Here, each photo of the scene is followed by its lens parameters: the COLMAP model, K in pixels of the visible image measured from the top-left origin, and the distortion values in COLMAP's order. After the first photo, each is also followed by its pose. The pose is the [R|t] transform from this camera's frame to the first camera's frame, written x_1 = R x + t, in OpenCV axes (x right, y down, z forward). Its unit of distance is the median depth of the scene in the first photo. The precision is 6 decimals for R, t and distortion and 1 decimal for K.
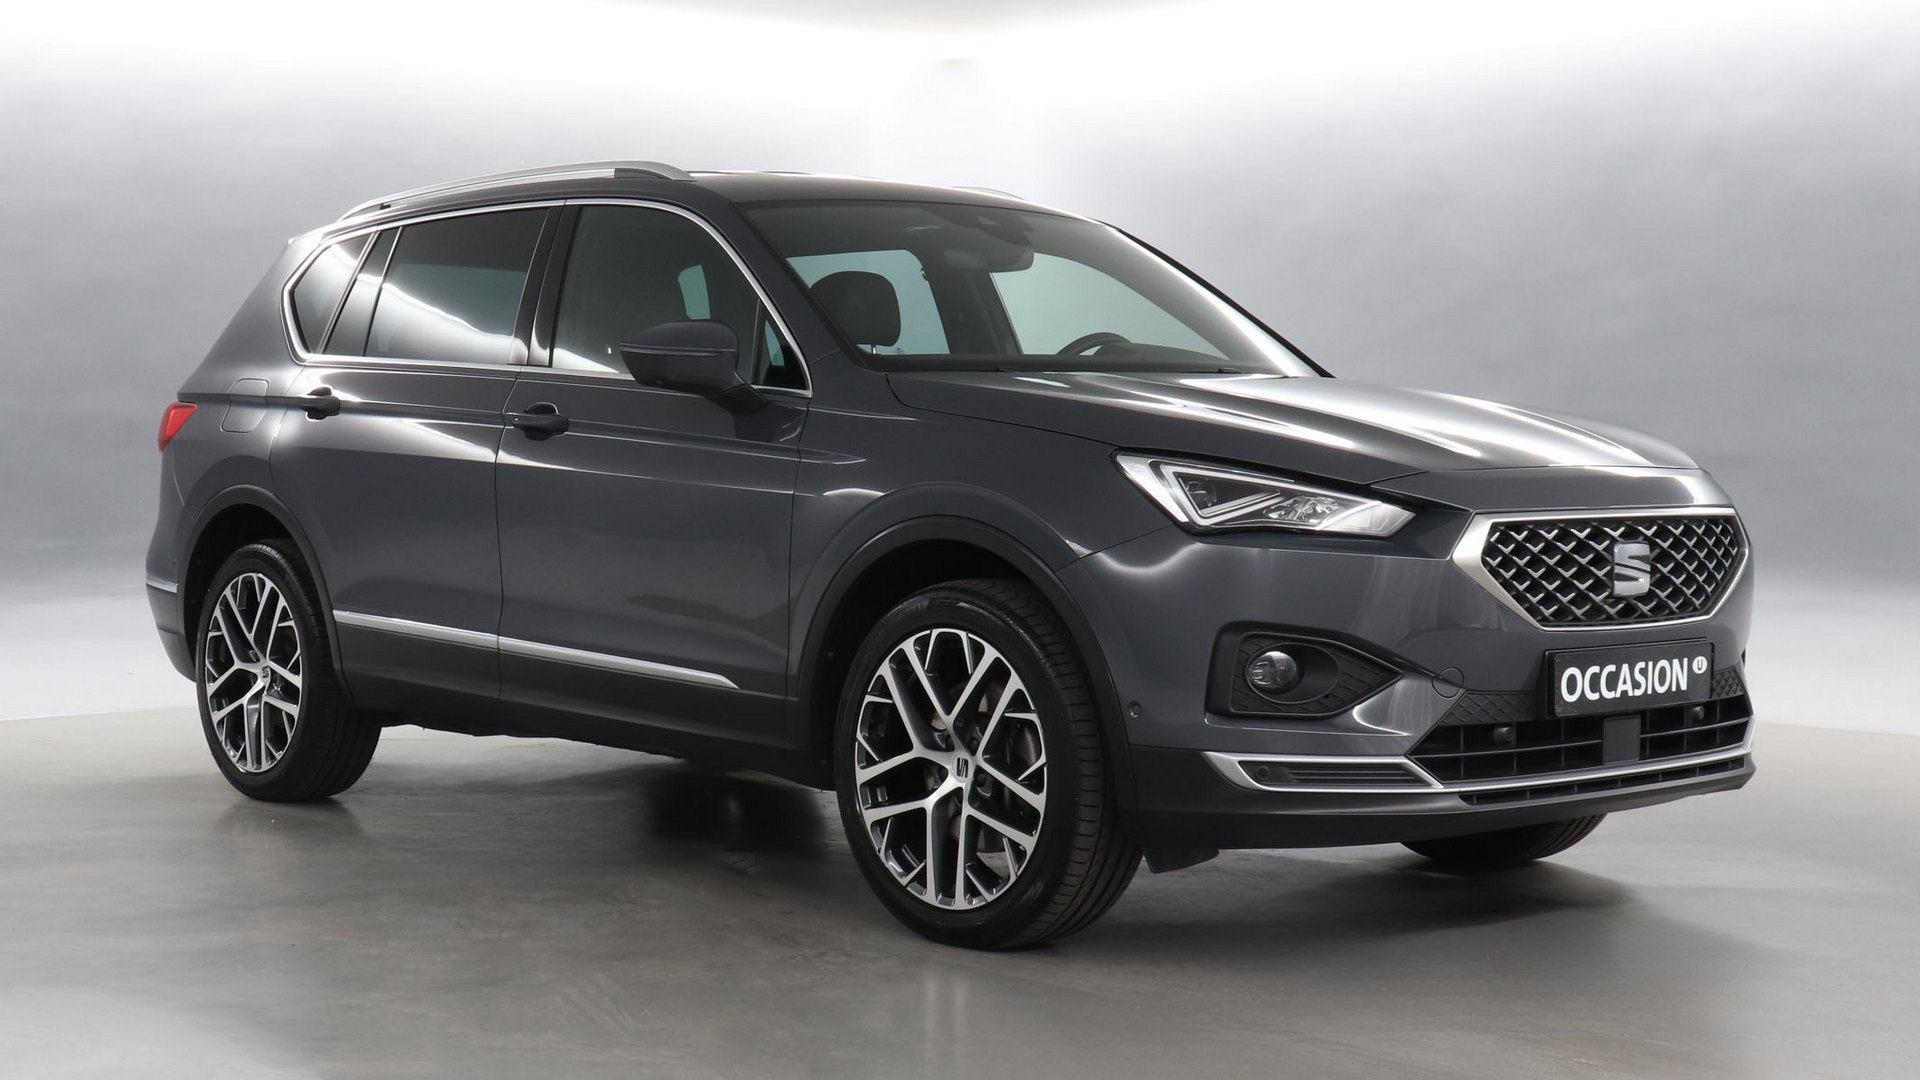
lens RADIAL K [[2987.3, 0, 960.7], [0, 2987.3, 478.7], [0, 0, 1]] dist [-0.044537, -0.055572]
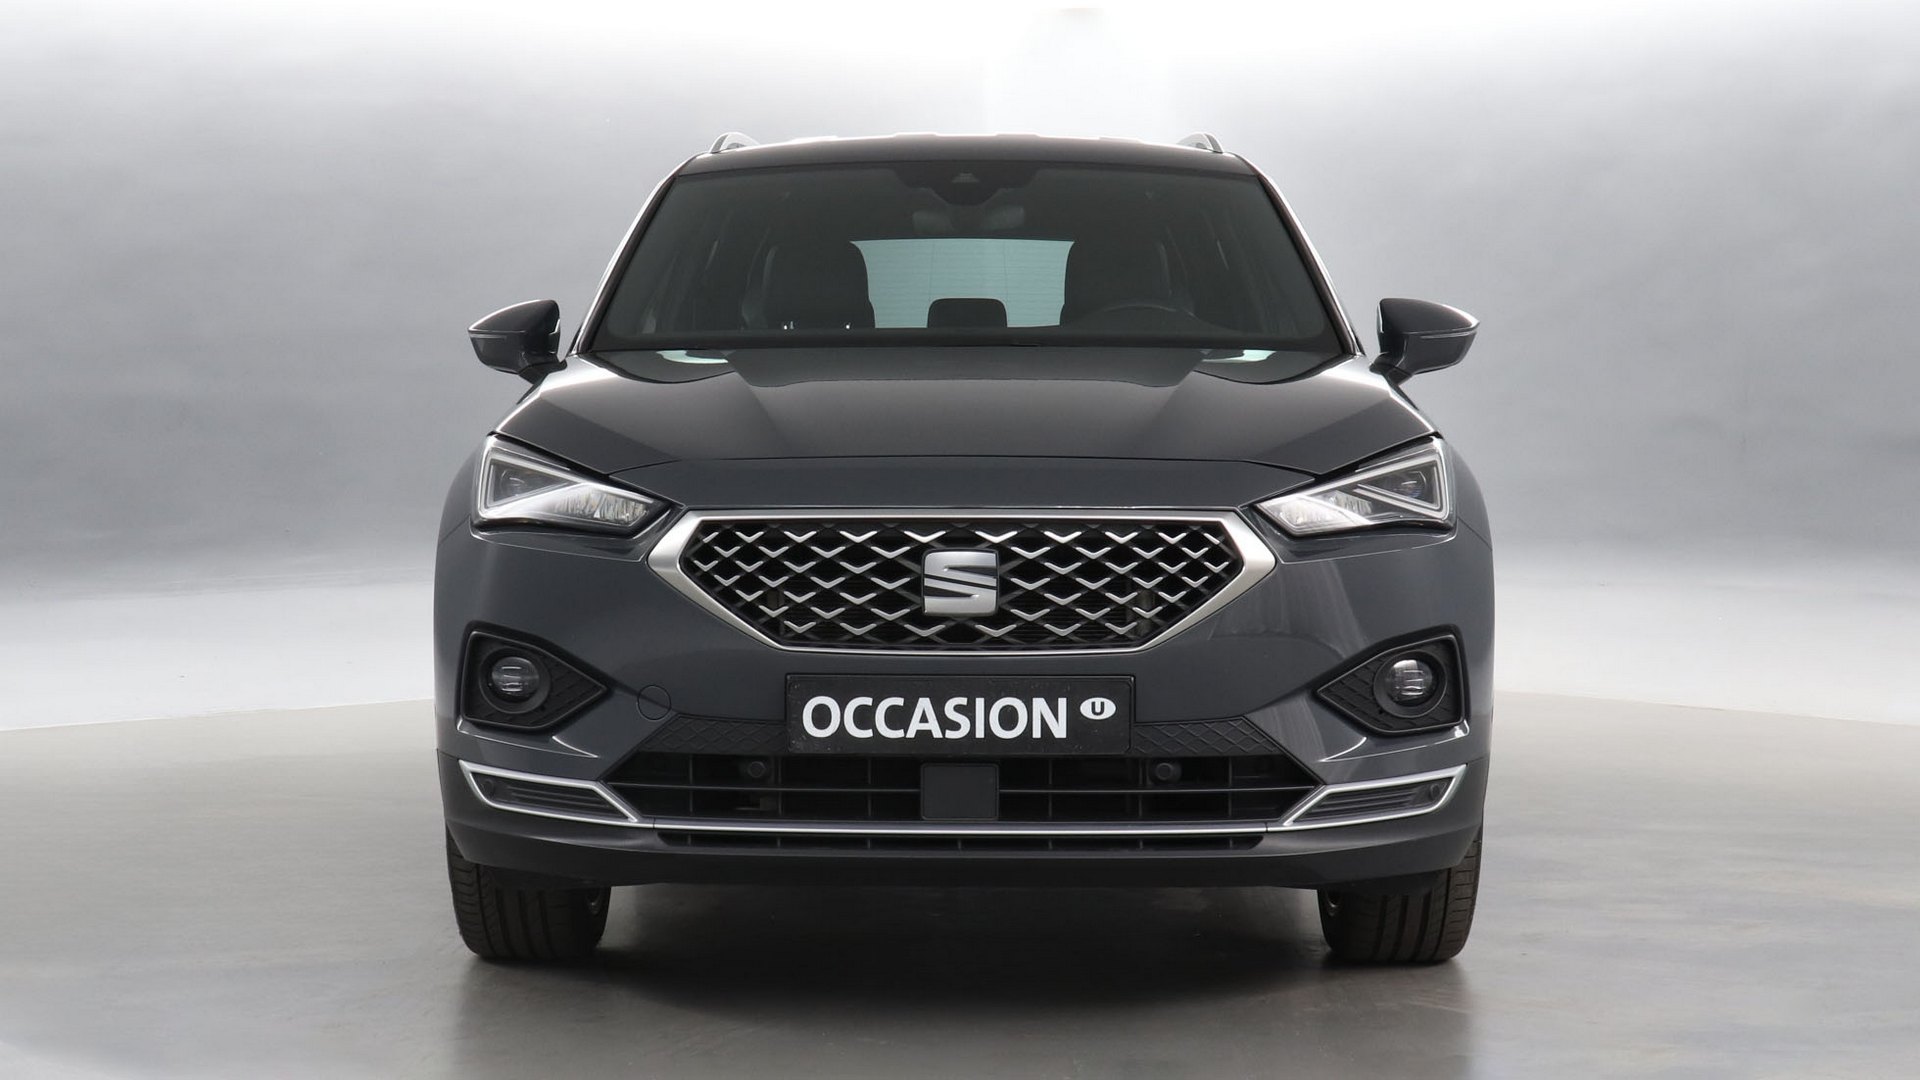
lens RADIAL K [[2987.3, 0, 960.7], [0, 2987.3, 478.7], [0, 0, 1]] dist [-0.044537, -0.055572]
pose [[0.708254, 0.005119, -0.705939, 0.806139], [-0.009465, 0.999953, -0.002246, 0.003760], [0.705894, 0.008273, 0.708269, 0.424815]]
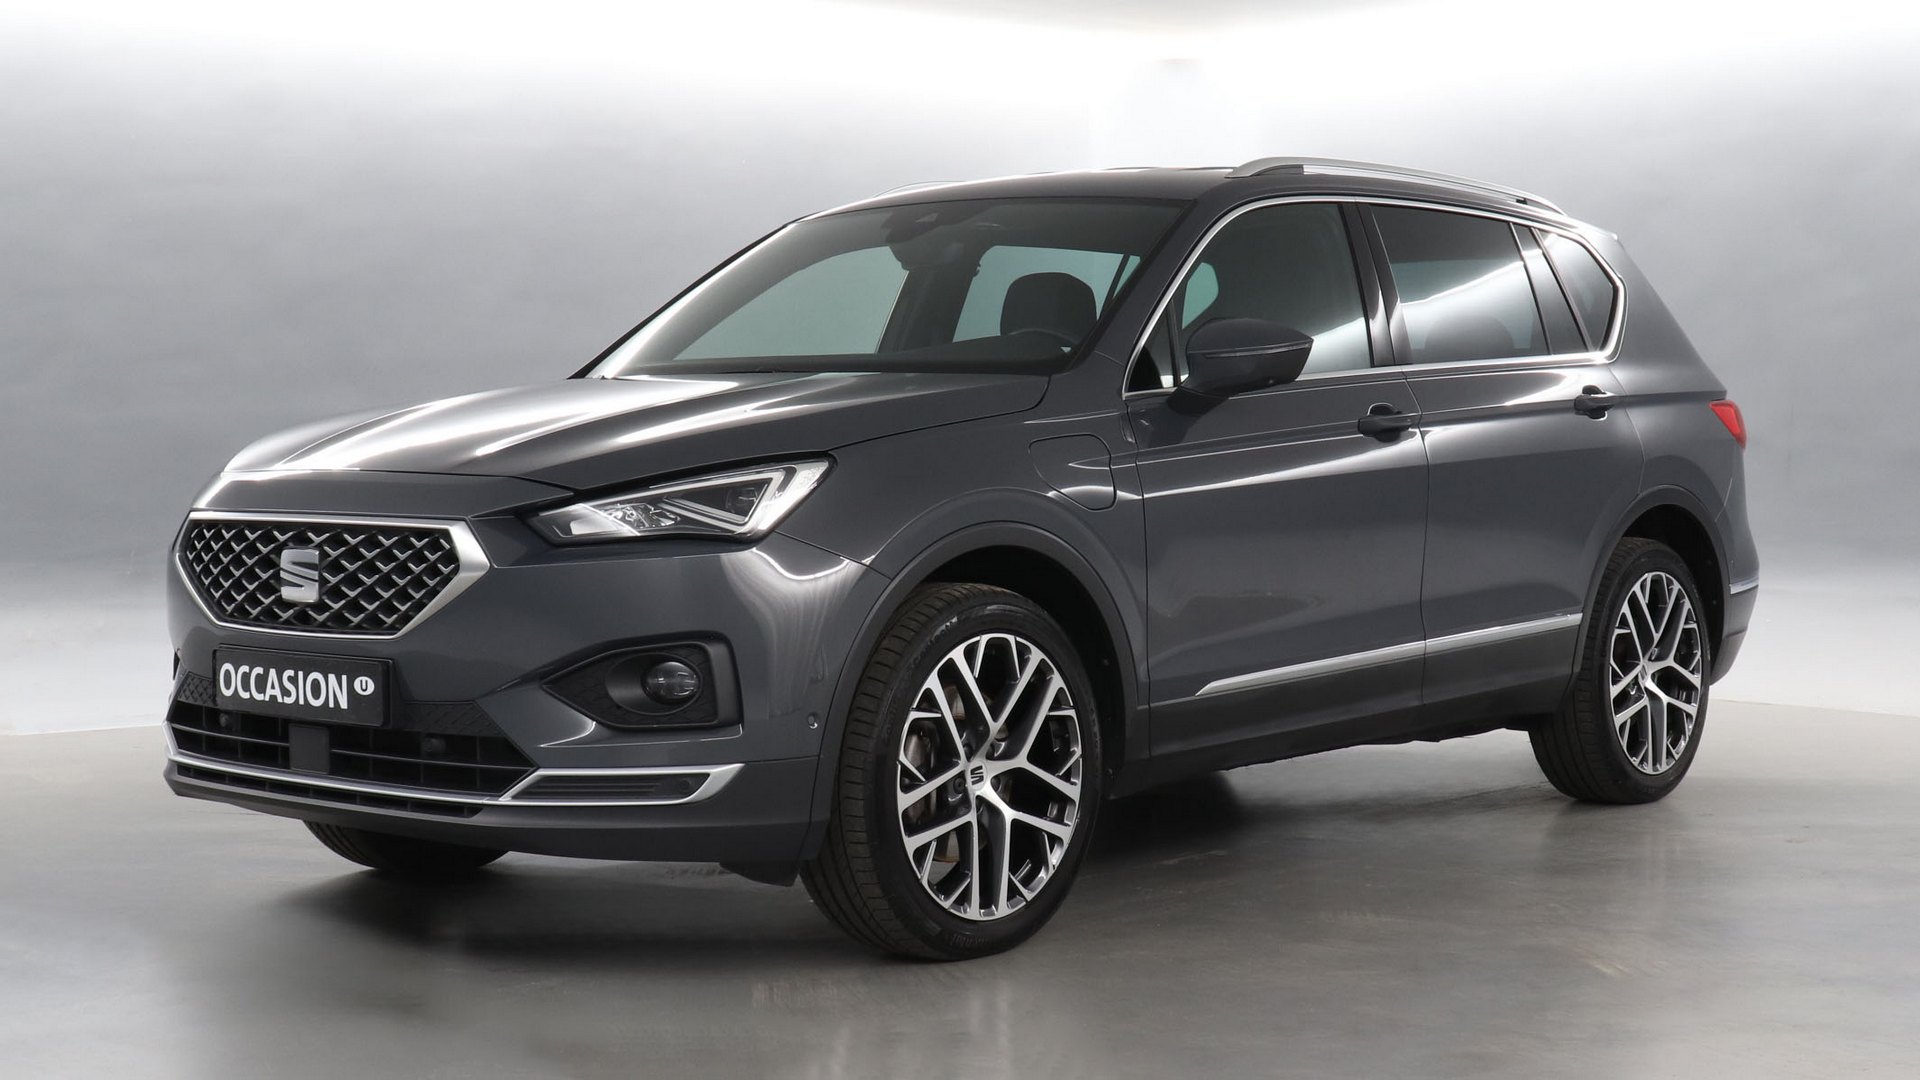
lens RADIAL K [[2910.4, 0, 960.0], [0, 2910.4, 540.0], [0, 0, 1]] dist [-0.222961, -0.024274]
pose [[0.109120, 0.029919, -0.993578, 1.196945], [-0.019283, 0.999423, 0.027977, -0.012056], [0.993842, 0.016106, 0.109634, 1.119178]]
